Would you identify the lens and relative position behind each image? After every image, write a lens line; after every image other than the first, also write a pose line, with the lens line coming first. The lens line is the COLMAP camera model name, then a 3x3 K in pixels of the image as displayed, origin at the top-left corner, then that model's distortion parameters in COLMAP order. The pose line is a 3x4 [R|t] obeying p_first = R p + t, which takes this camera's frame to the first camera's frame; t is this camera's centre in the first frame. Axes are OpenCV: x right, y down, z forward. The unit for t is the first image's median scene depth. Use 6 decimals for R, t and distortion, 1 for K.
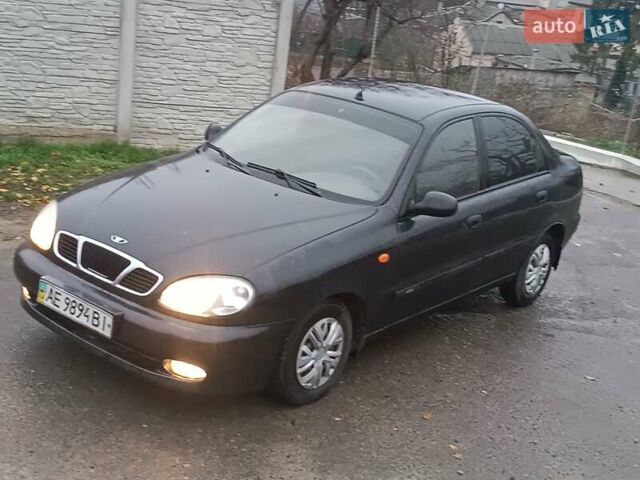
lens RADIAL K [[898.6, 0, 321.2], [0, 898.6, 235.2], [0, 0, 1]] dist [0.093328, 0.000000]
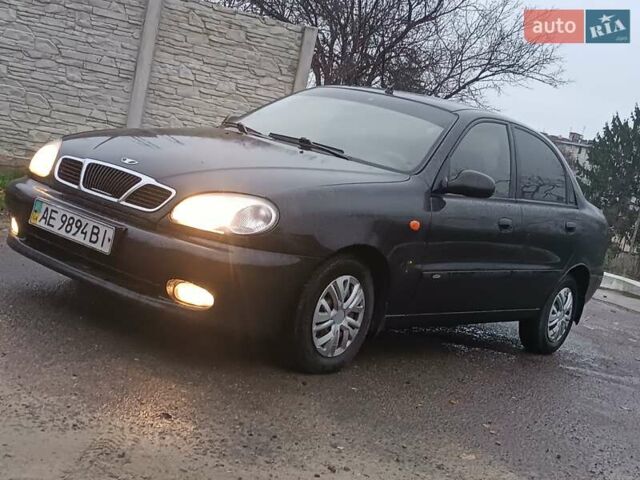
lens RADIAL K [[898.6, 0, 321.7], [0, 898.6, 240.4], [0, 0, 1]] dist [0.093328, 0.000000]
pose [[0.996403, 0.083037, 0.016908, -0.038027], [-0.078628, 0.980340, -0.180975, 0.212599], [-0.031603, 0.178994, 0.983342, 0.112677]]
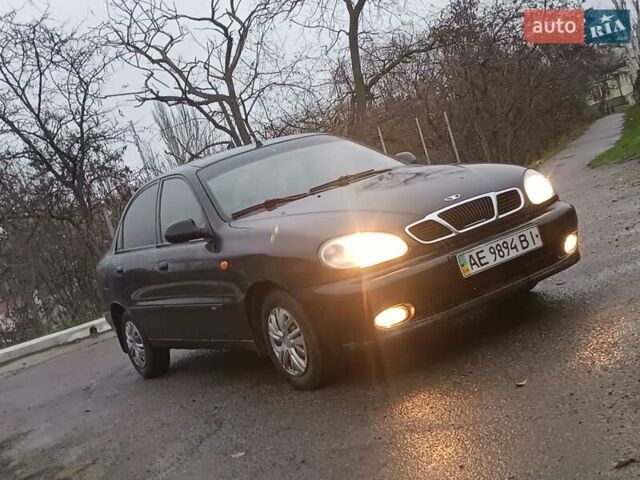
lens RADIAL K [[898.6, 0, 318.9], [0, 898.6, 242.4], [0, 0, 1]] dist [0.093328, 0.000000]
pose [[0.314711, -0.309344, 0.897365, -1.132513], [0.589202, 0.804876, 0.070824, -0.109795], [-0.744176, 0.506440, 0.435569, 0.633921]]
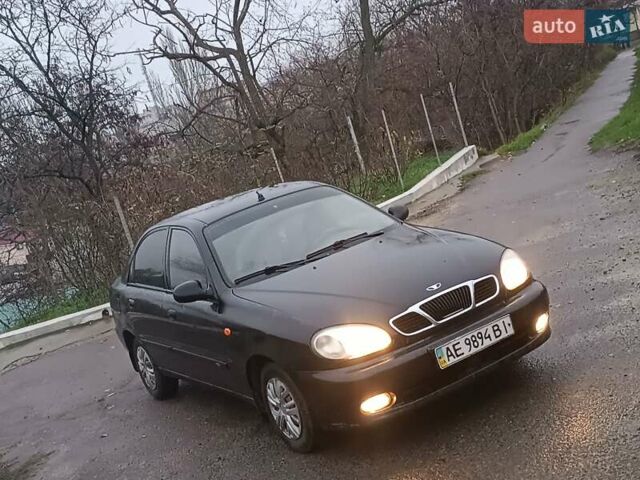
lens RADIAL K [[898.6, 0, 320.8], [0, 898.6, 244.7], [0, 0, 1]] dist [0.093328, 0.000000]
pose [[0.324861, -0.374709, 0.868365, -1.154547], [0.582029, 0.802915, 0.128726, -0.250528], [-0.745458, 0.463596, 0.478927, 0.490743]]
